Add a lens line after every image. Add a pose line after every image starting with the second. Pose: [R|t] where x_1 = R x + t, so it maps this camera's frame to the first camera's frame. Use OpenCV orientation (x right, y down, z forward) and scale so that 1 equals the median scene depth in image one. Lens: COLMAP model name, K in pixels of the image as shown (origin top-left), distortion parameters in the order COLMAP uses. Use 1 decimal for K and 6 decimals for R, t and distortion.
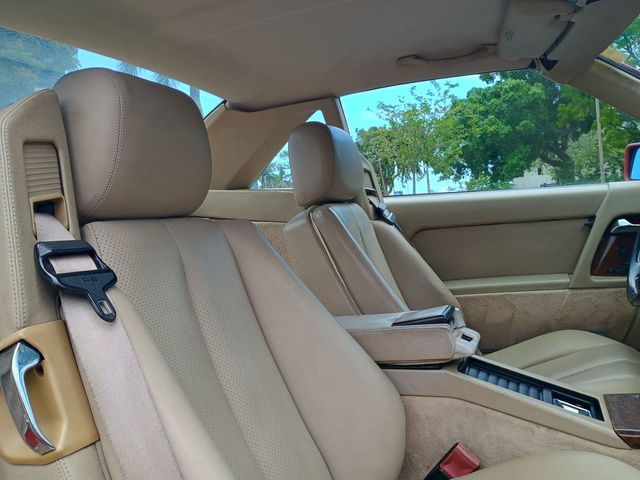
lens RADIAL K [[559.2, 0, 330.2], [0, 559.2, 241.9], [0, 0, 1]] dist [0.056257, -0.074065]
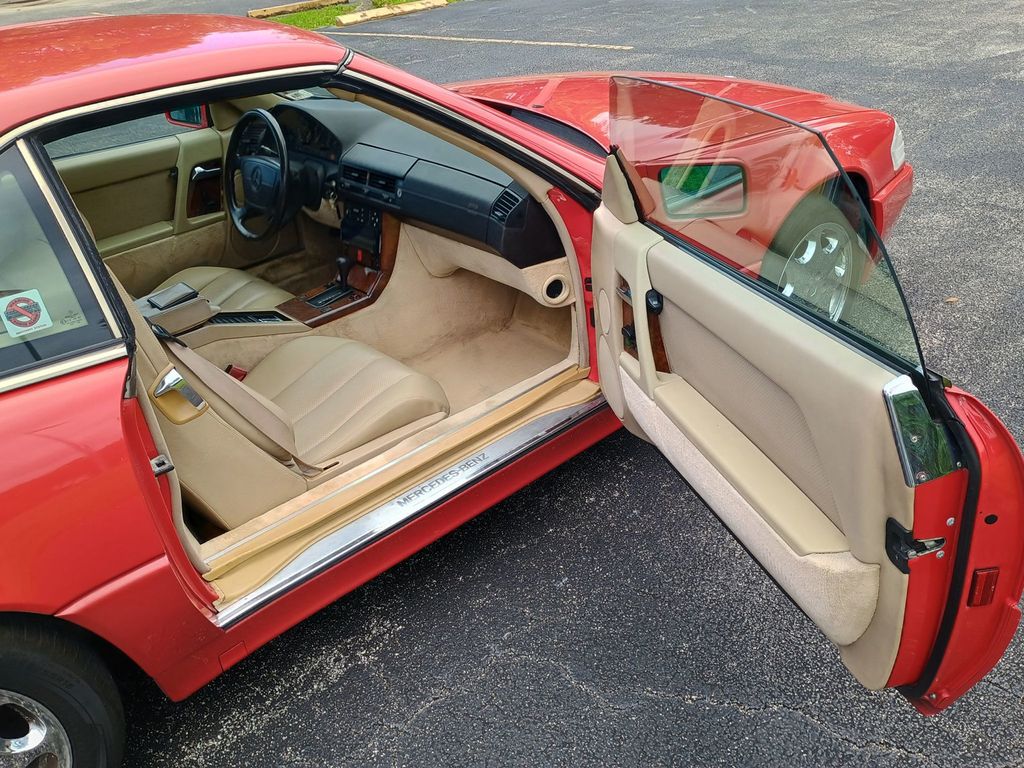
lens RADIAL K [[911.6, 0, 526.3], [0, 911.6, 385.5], [0, 0, 1]] dist [0.059213, -0.082438]
pose [[0.465889, -0.390995, 0.793770, -1.352254], [0.088969, 0.913227, 0.397618, -0.504280], [-0.880359, -0.114625, 0.460249, -0.863000]]
